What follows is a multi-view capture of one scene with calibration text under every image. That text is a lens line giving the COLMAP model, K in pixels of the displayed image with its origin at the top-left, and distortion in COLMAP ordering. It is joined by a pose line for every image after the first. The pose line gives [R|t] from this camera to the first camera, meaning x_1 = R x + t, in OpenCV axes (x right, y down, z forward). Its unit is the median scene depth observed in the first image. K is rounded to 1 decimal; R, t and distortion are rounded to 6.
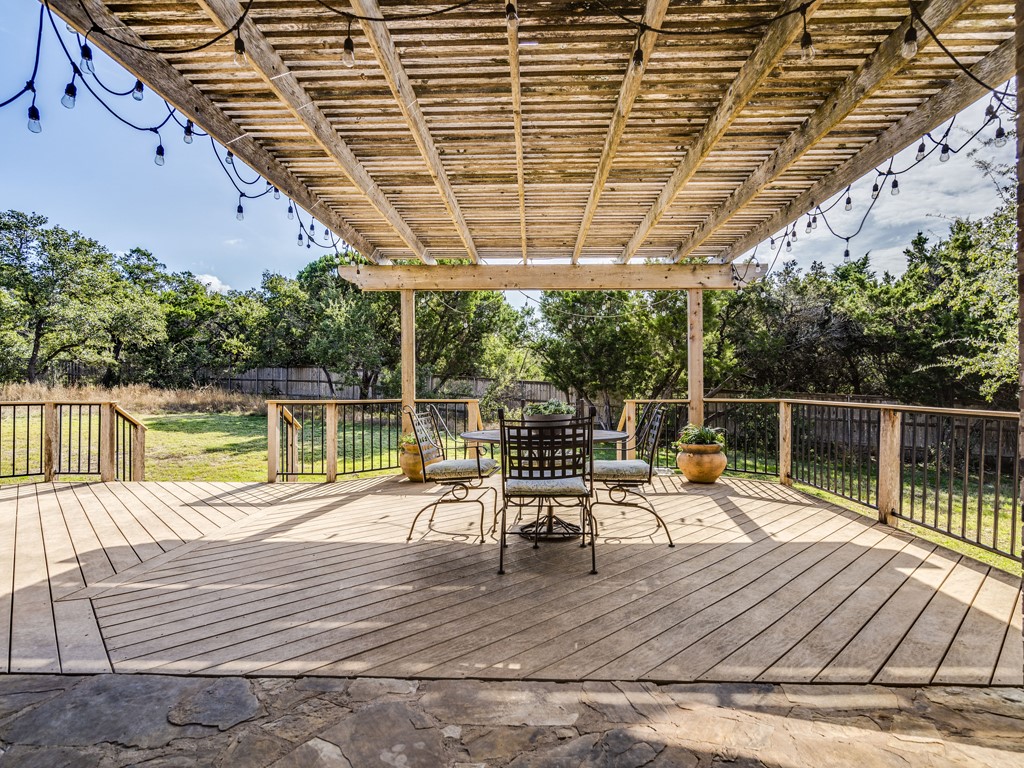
lens RADIAL K [[525.1, 0, 509.8], [0, 525.1, 387.4], [0, 0, 1]] dist [-0.004242, 0.003784]
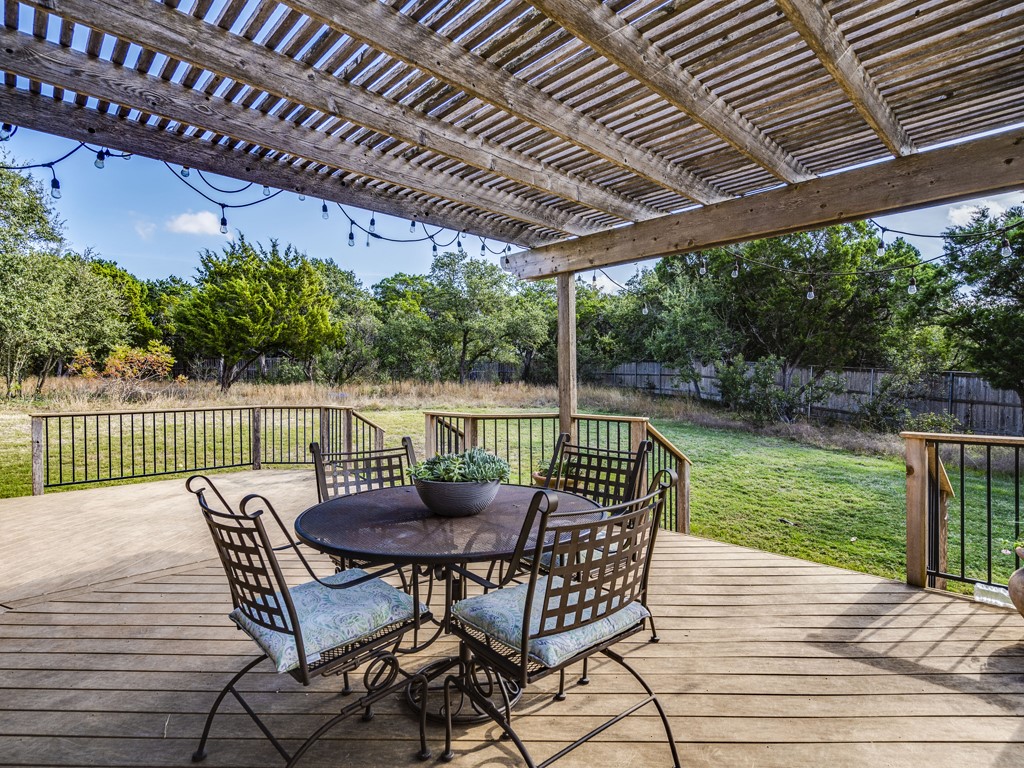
lens RADIAL K [[525.1, 0, 511.4], [0, 525.1, 382.1], [0, 0, 1]] dist [-0.004242, 0.003784]
pose [[0.716545, -0.001725, -0.697539, 0.108374], [0.007864, 0.999953, 0.005605, -0.010686], [0.697497, -0.009501, 0.716525, 0.142484]]
